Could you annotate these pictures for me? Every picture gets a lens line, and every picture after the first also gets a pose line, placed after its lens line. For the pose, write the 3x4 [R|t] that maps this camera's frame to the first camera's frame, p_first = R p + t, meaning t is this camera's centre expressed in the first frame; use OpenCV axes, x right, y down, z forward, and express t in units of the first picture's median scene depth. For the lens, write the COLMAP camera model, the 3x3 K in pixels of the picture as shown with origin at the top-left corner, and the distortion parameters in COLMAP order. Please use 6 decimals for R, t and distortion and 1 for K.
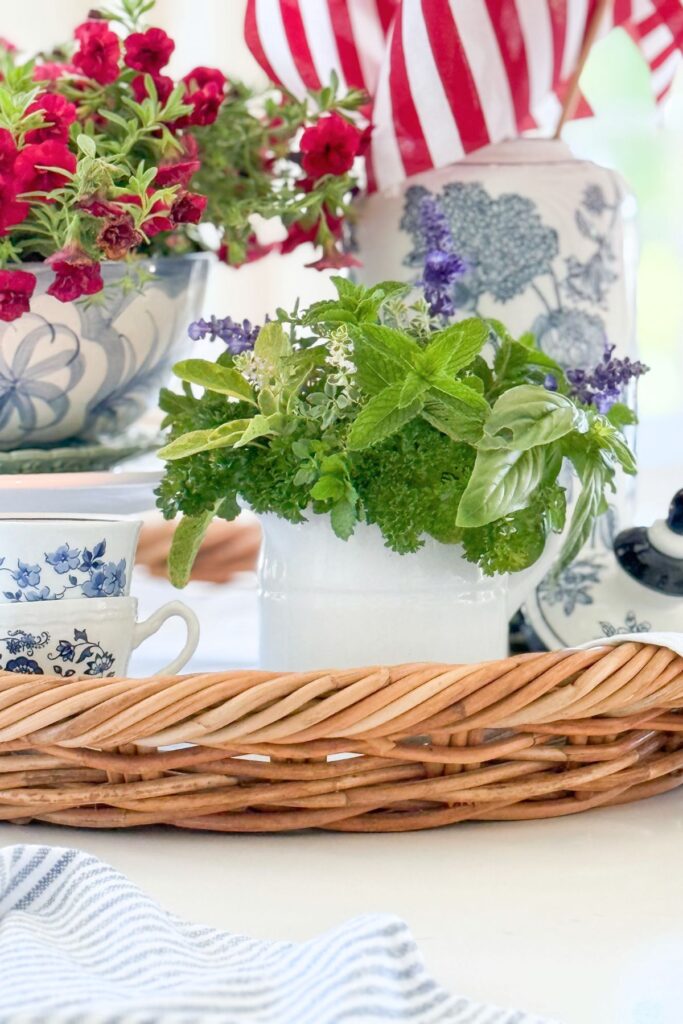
lens RADIAL K [[3904.7, 0, 411.8], [0, 3904.7, 509.6], [0, 0, 1]] dist [0.203219, 0.000000]
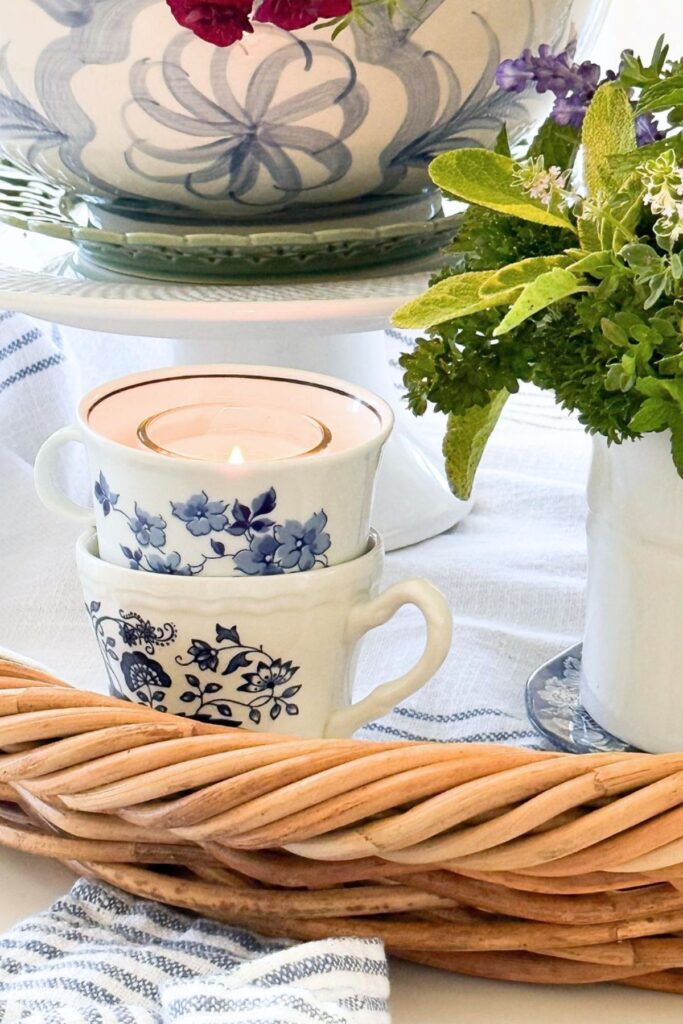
lens RADIAL K [[3368.3, 0, 338.8], [0, 3368.3, 506.9], [0, 0, 1]] dist [0.044910, 0.000000]
pose [[0.954584, 0.083460, -0.286013, 0.078108], [-0.016562, 0.973344, 0.228750, -0.104309], [0.297481, -0.213624, 0.930521, 0.512466]]
